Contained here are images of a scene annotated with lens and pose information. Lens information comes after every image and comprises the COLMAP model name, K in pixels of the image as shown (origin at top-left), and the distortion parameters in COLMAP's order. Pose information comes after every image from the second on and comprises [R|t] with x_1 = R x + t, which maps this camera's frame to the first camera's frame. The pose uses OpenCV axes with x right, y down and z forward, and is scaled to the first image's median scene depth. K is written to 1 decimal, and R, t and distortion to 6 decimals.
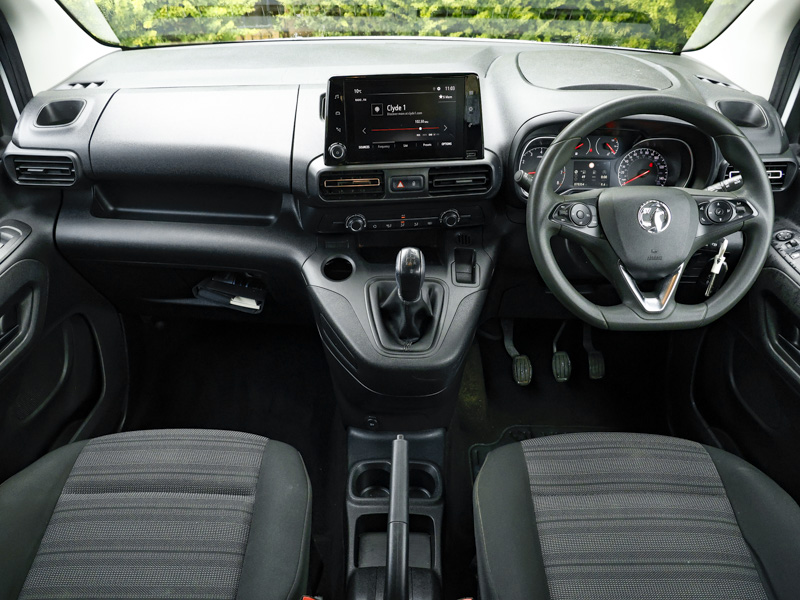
lens RADIAL K [[531.2, 0, 400.0], [0, 531.2, 300.0], [0, 0, 1]] dist [-0.079281, 0.000362]
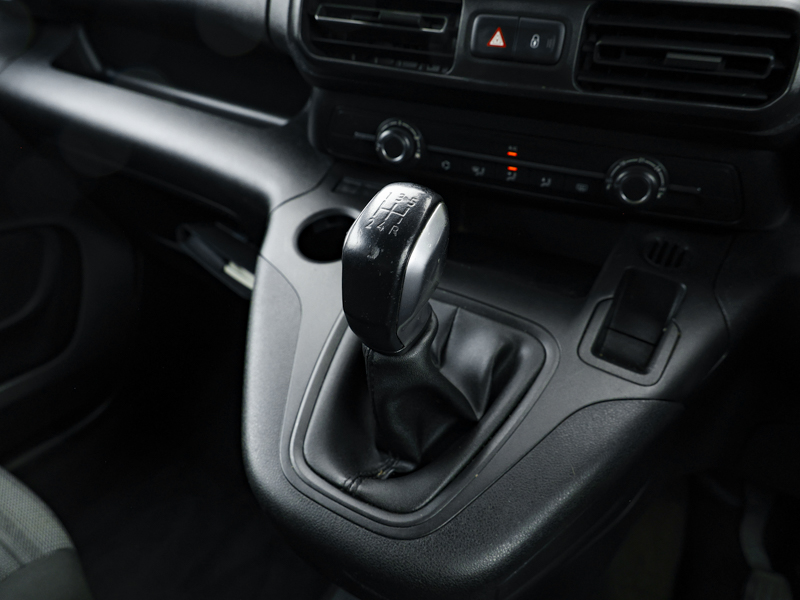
lens RADIAL K [[606.2, 0, 400.0], [0, 606.2, 300.0], [0, 0, 1]] dist [-0.017477, 0.004327]
pose [[0.865994, 0.284867, -0.410981, 0.149743], [-0.310468, 0.950572, 0.004681, -0.029161], [0.392001, 0.123542, 0.911632, 0.574254]]
